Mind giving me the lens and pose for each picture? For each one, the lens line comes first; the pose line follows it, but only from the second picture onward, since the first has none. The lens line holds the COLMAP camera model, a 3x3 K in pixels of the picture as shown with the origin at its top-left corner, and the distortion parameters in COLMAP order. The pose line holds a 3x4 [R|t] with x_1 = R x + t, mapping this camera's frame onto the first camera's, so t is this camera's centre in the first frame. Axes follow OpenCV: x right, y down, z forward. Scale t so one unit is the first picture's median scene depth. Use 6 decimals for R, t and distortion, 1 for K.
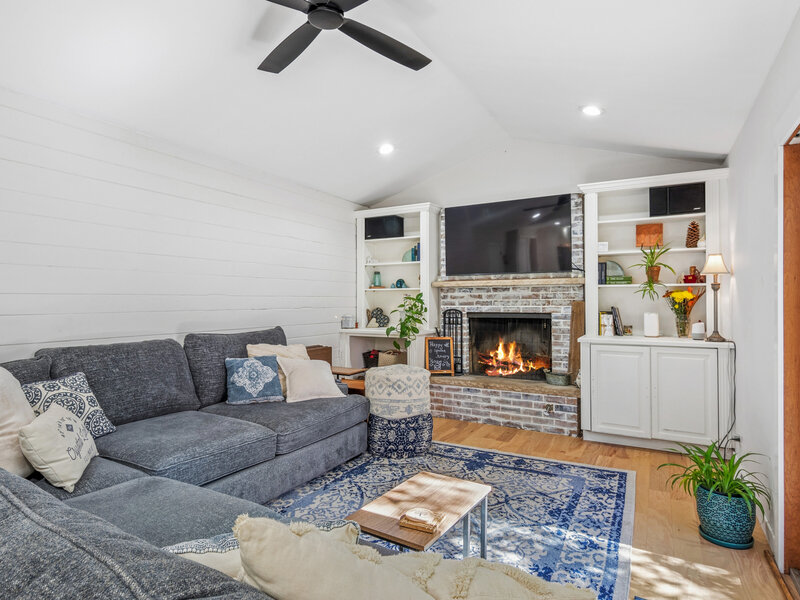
lens RADIAL K [[458.6, 0, 403.2], [0, 458.6, 294.3], [0, 0, 1]] dist [0.005737, -0.008358]
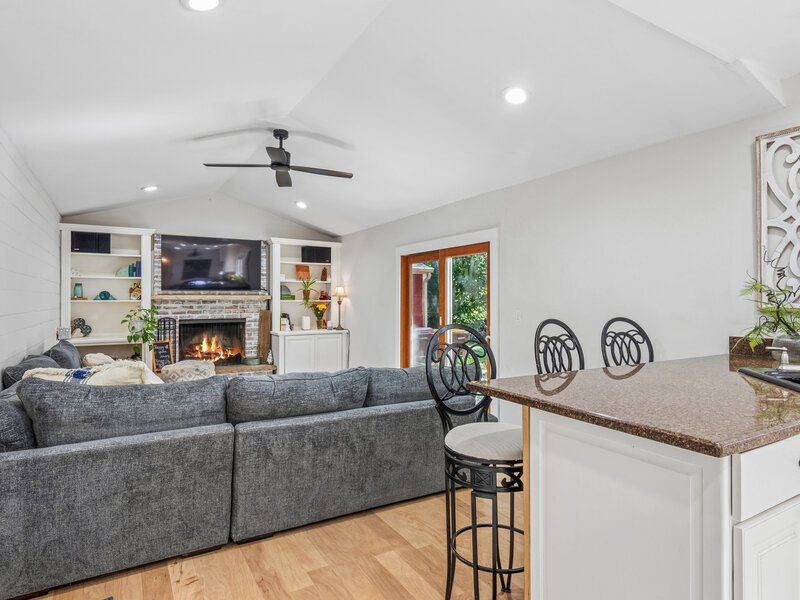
lens RADIAL K [[458.6, 0, 400.0], [0, 458.6, 299.4], [0, 0, 1]] dist [0.005737, -0.008358]
pose [[0.497003, 0.006775, 0.867722, -0.693156], [-0.008531, 0.999959, -0.002922, -0.019390], [-0.867707, -0.005950, 0.497041, -0.166673]]
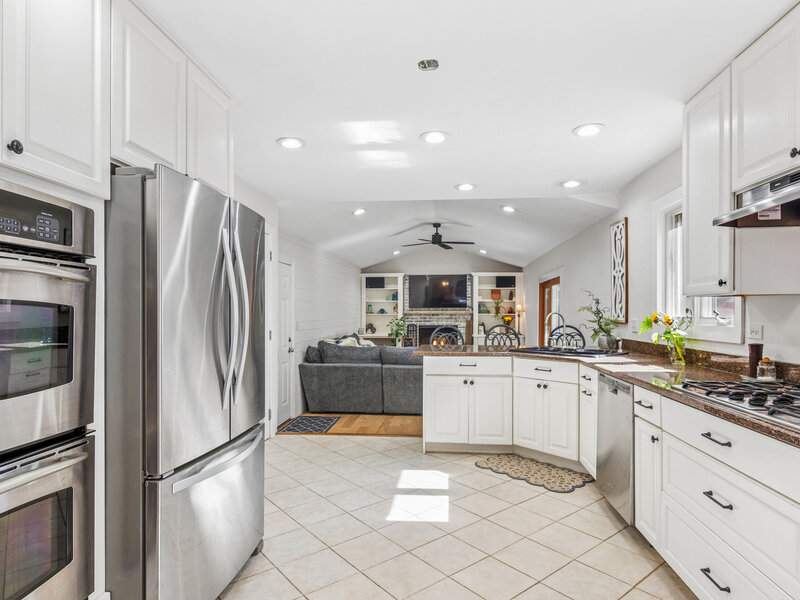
lens RADIAL K [[458.6, 0, 414.4], [0, 458.6, 313.0], [0, 0, 1]] dist [0.005737, -0.008358]
pose [[0.912526, 0.005052, 0.408987, -0.784488], [-0.008065, 0.999952, 0.005643, -0.031830], [-0.408939, -0.008448, 0.912523, -0.970387]]
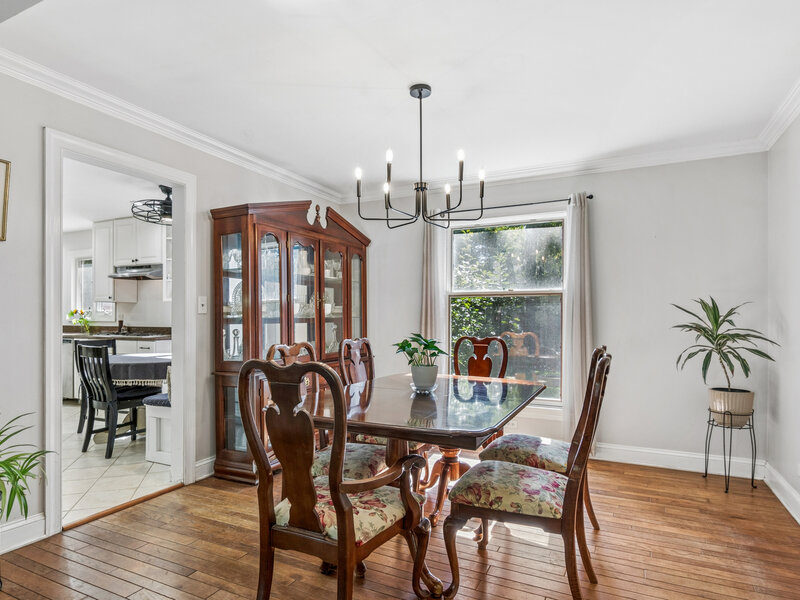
lens RADIAL K [[458.6, 0, 399.7], [0, 458.6, 303.9], [0, 0, 1]] dist [0.005737, -0.008358]
pose [[-0.038563, 0.028714, 0.998844, -1.596189], [-0.007123, 0.999554, -0.029009, -0.013610], [-0.999231, -0.008233, -0.038342, -1.419903]]
